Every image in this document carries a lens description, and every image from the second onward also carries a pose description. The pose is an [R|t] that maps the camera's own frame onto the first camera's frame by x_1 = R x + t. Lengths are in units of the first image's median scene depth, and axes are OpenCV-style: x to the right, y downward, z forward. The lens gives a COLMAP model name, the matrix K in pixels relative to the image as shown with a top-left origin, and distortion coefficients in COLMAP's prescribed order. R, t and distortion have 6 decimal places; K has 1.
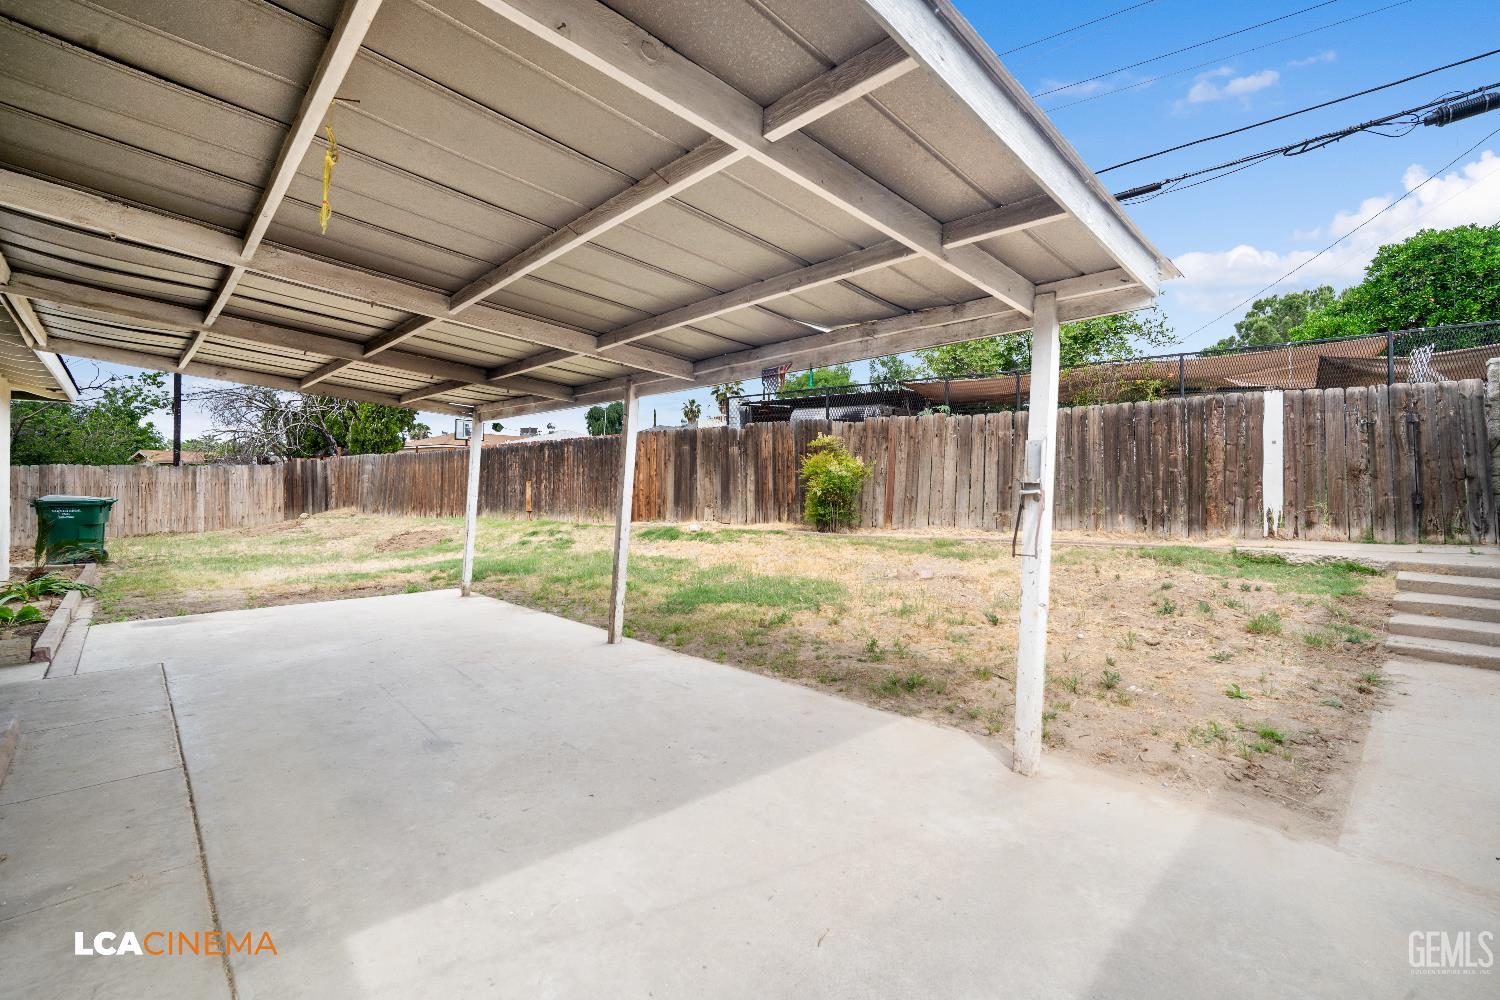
lens RADIAL K [[652.9, 0, 747.8], [0, 652.9, 493.0], [0, 0, 1]] dist [-0.003759, 0.000514]
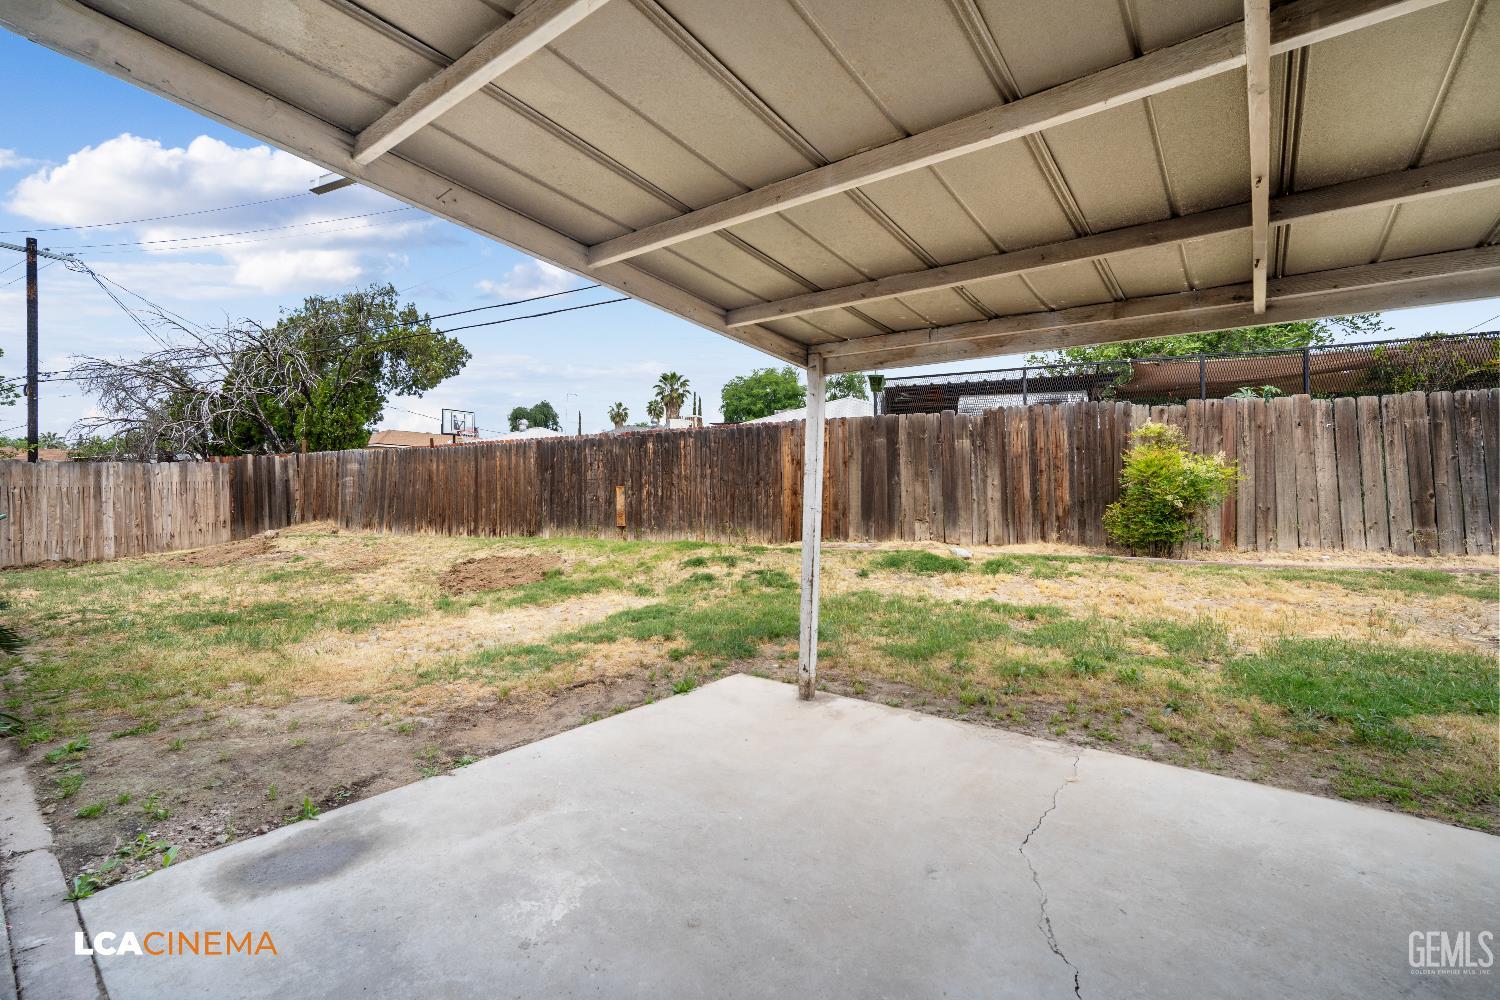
lens RADIAL K [[652.9, 0, 750.8], [0, 652.9, 495.9], [0, 0, 1]] dist [-0.003759, 0.000514]
pose [[0.990406, 0.000514, 0.138190, -0.291985], [0.000278, 0.999984, -0.005714, -0.002595], [-0.138191, 0.005698, 0.990389, 0.249885]]
